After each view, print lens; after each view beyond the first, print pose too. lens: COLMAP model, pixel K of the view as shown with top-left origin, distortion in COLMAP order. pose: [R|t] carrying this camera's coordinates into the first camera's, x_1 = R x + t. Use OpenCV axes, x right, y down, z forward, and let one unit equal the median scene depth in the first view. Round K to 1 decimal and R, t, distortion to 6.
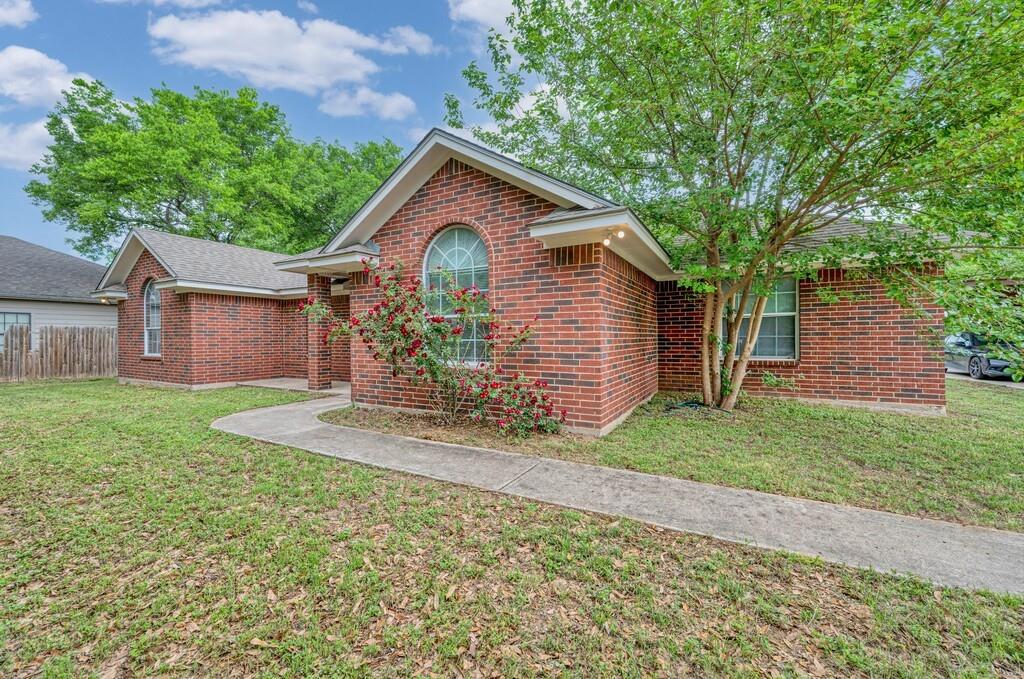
lens RADIAL K [[400.5, 0, 512.0], [0, 400.5, 339.5], [0, 0, 1]] dist [0.000351, 0.000003]
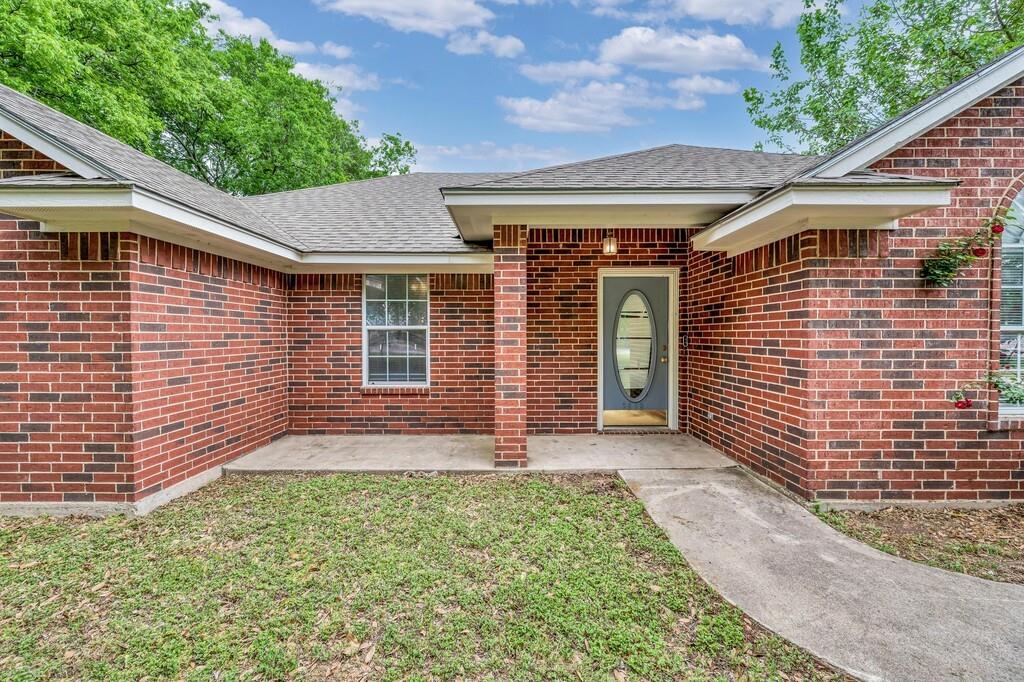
lens RADIAL K [[400.5, 0, 512.0], [0, 400.5, 341.0], [0, 0, 1]] dist [0.000351, 0.000003]
pose [[0.876849, -0.003398, 0.480753, -0.824494], [-0.000694, 0.999965, 0.008334, -0.033680], [-0.480765, -0.007641, 0.876816, 0.655071]]
